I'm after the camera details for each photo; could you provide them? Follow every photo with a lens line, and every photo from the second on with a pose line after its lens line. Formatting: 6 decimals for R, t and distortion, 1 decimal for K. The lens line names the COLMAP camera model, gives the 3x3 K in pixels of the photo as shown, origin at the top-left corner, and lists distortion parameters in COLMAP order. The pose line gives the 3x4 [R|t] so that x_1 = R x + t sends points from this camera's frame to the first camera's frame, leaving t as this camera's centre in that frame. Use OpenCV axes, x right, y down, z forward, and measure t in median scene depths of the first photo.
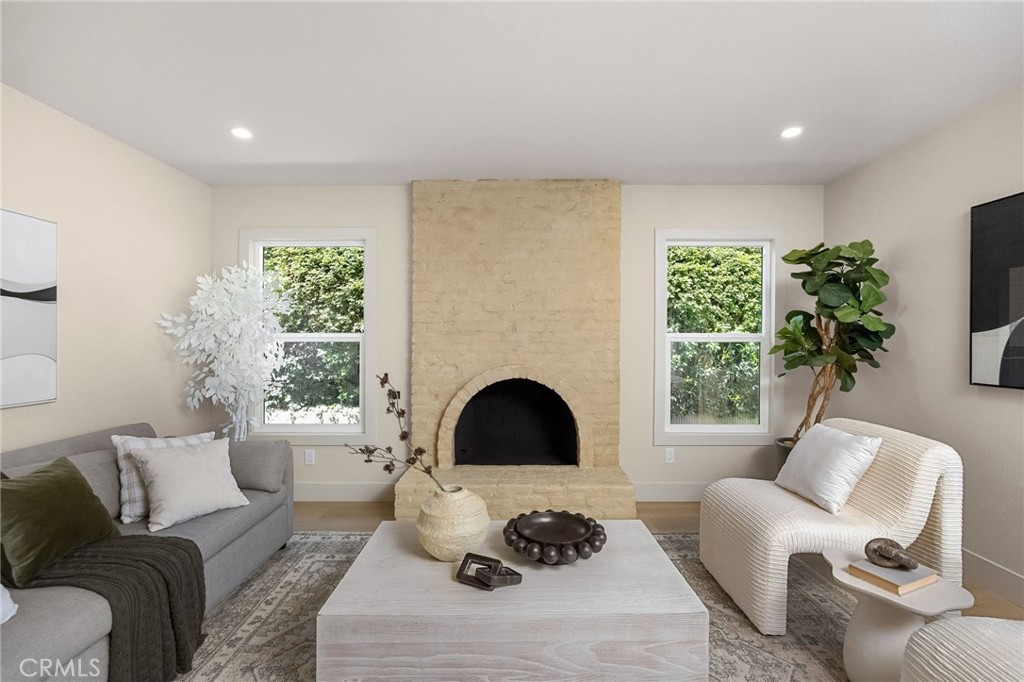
lens RADIAL K [[438.7, 0, 492.3], [0, 438.7, 338.6], [0, 0, 1]] dist [-0.009024, 0.001166]
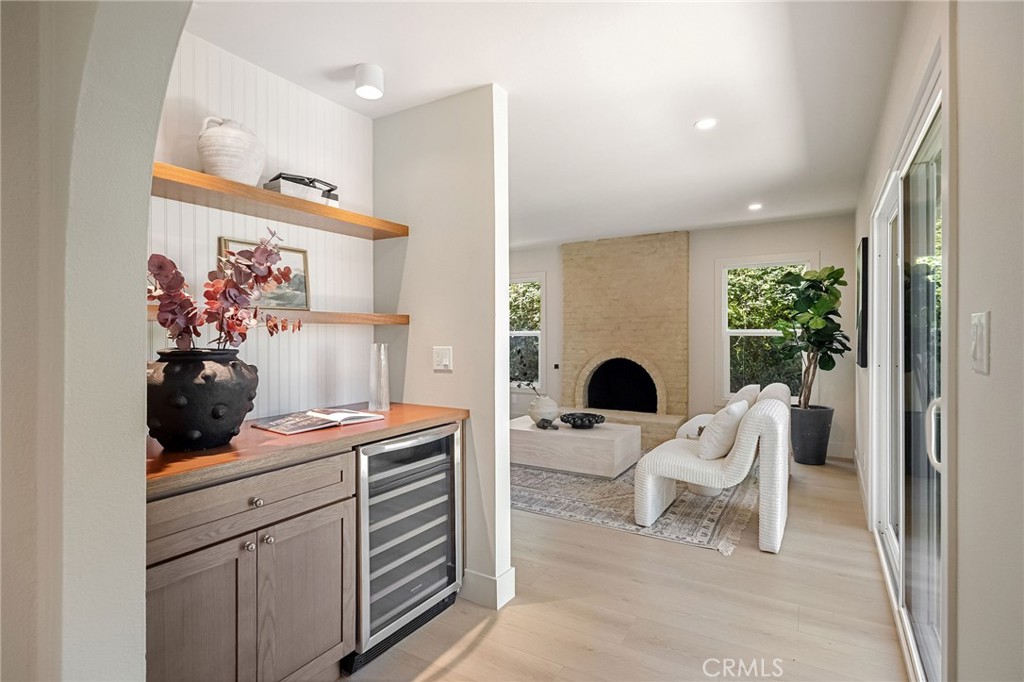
lens RADIAL K [[468.9, 0, 507.5], [0, 468.9, 334.6], [0, 0, 1]] dist [0.003914, -0.000126]
pose [[0.861960, -0.002363, -0.506971, 0.584054], [0.004155, 0.999988, 0.002403, -0.003621], [0.506959, -0.004178, 0.861960, -0.736701]]
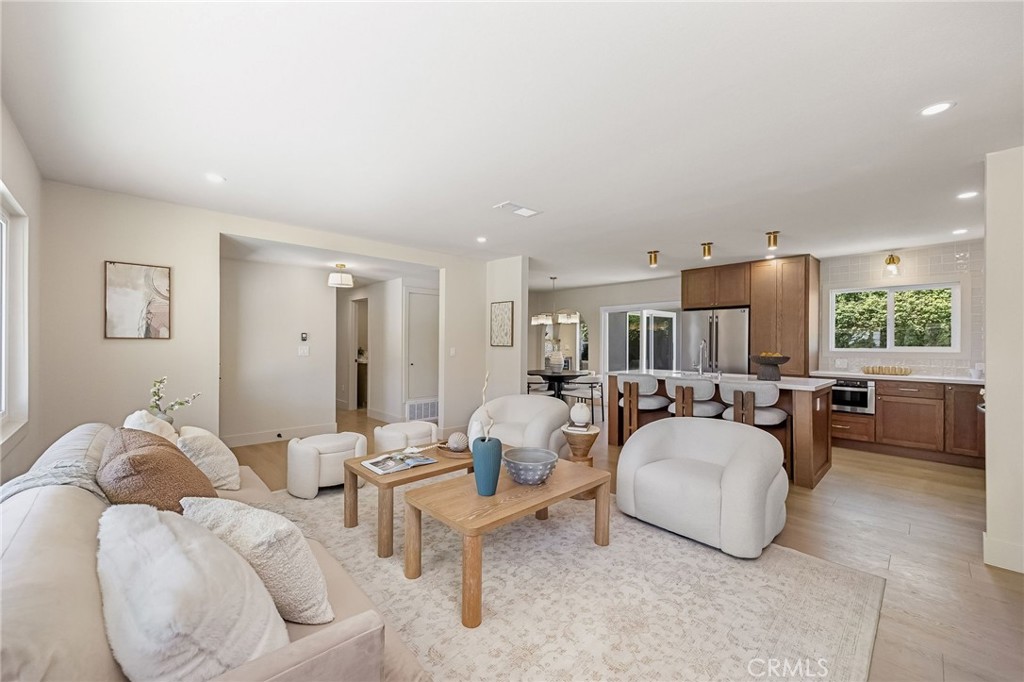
lens RADIAL K [[420.5, 0, 491.5], [0, 420.5, 340.3], [0, 0, 1]] dist [0.021306, 0.000264]
pose [[0.689618, -0.005508, -0.724153, 3.174393], [-0.001481, 0.999958, -0.009017, 0.012676], [0.724172, 0.007291, 0.689581, -4.340623]]
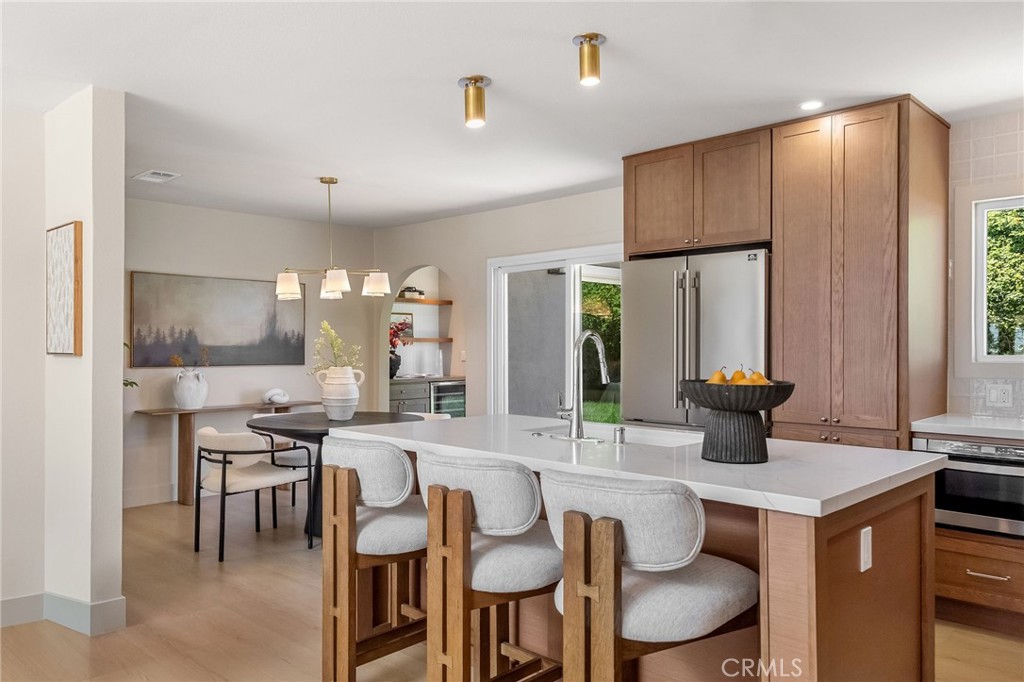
lens RADIAL K [[754.3, 0, 521.5], [0, 754.3, 344.6], [0, 0, 1]] dist [0.023911, -0.003767]
pose [[0.730314, -0.006848, -0.683077, 3.149110], [0.003288, 0.999973, -0.006509, 0.018882], [0.683103, 0.002508, 0.730317, -2.853256]]
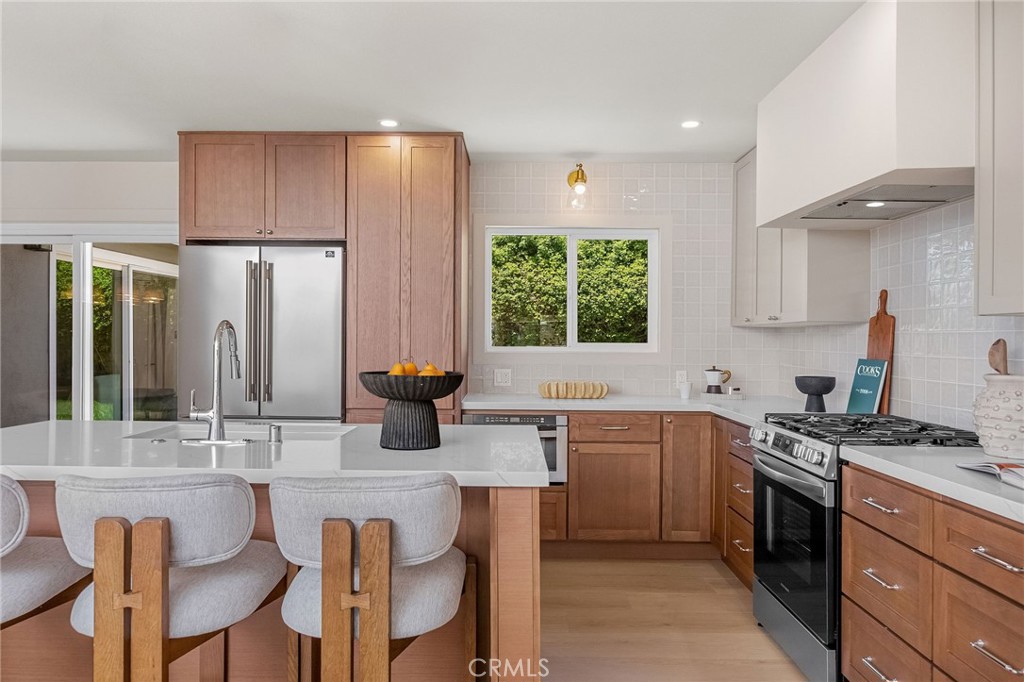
lens RADIAL K [[695.3, 0, 512.2], [0, 695.3, 344.0], [0, 0, 1]] dist [-0.001756, 0.001944]
pose [[0.999954, 0.002043, 0.009342, 2.719257], [-0.002093, 0.999983, 0.005443, 0.015741], [-0.009331, -0.005462, 0.999942, -2.920576]]
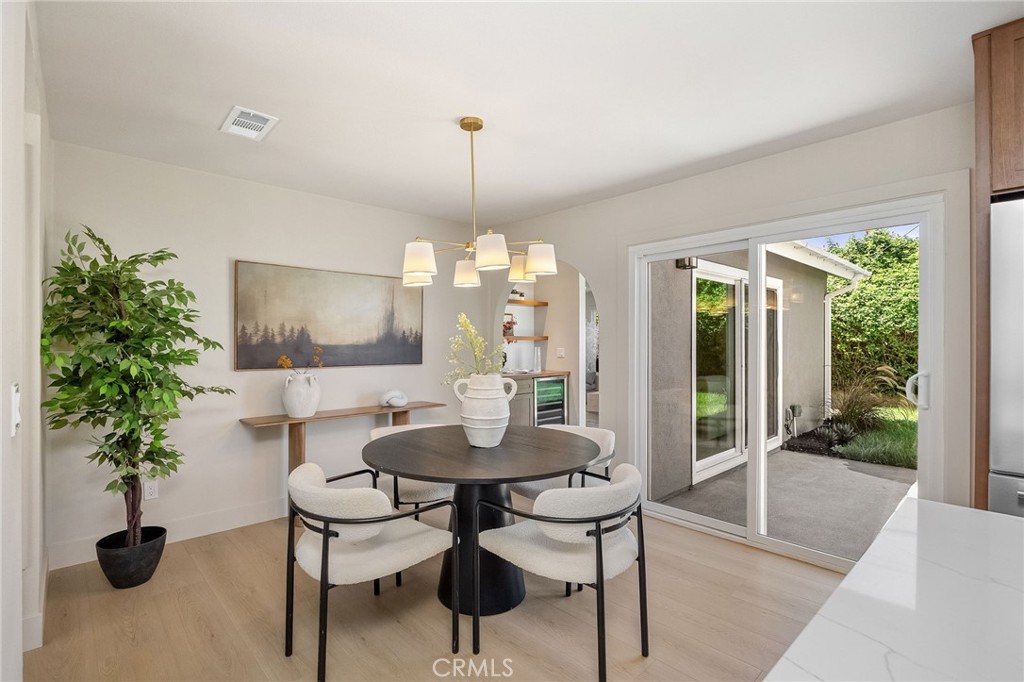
lens RADIAL K [[468.7, 0, 511.3], [0, 468.7, 336.1], [0, 0, 1]] dist [0.002199, 0.001236]
pose [[0.697868, -0.015128, -0.716066, 1.803124], [0.004087, 0.999845, -0.017141, -0.001482], [0.716214, 0.009036, 0.697822, -2.160992]]
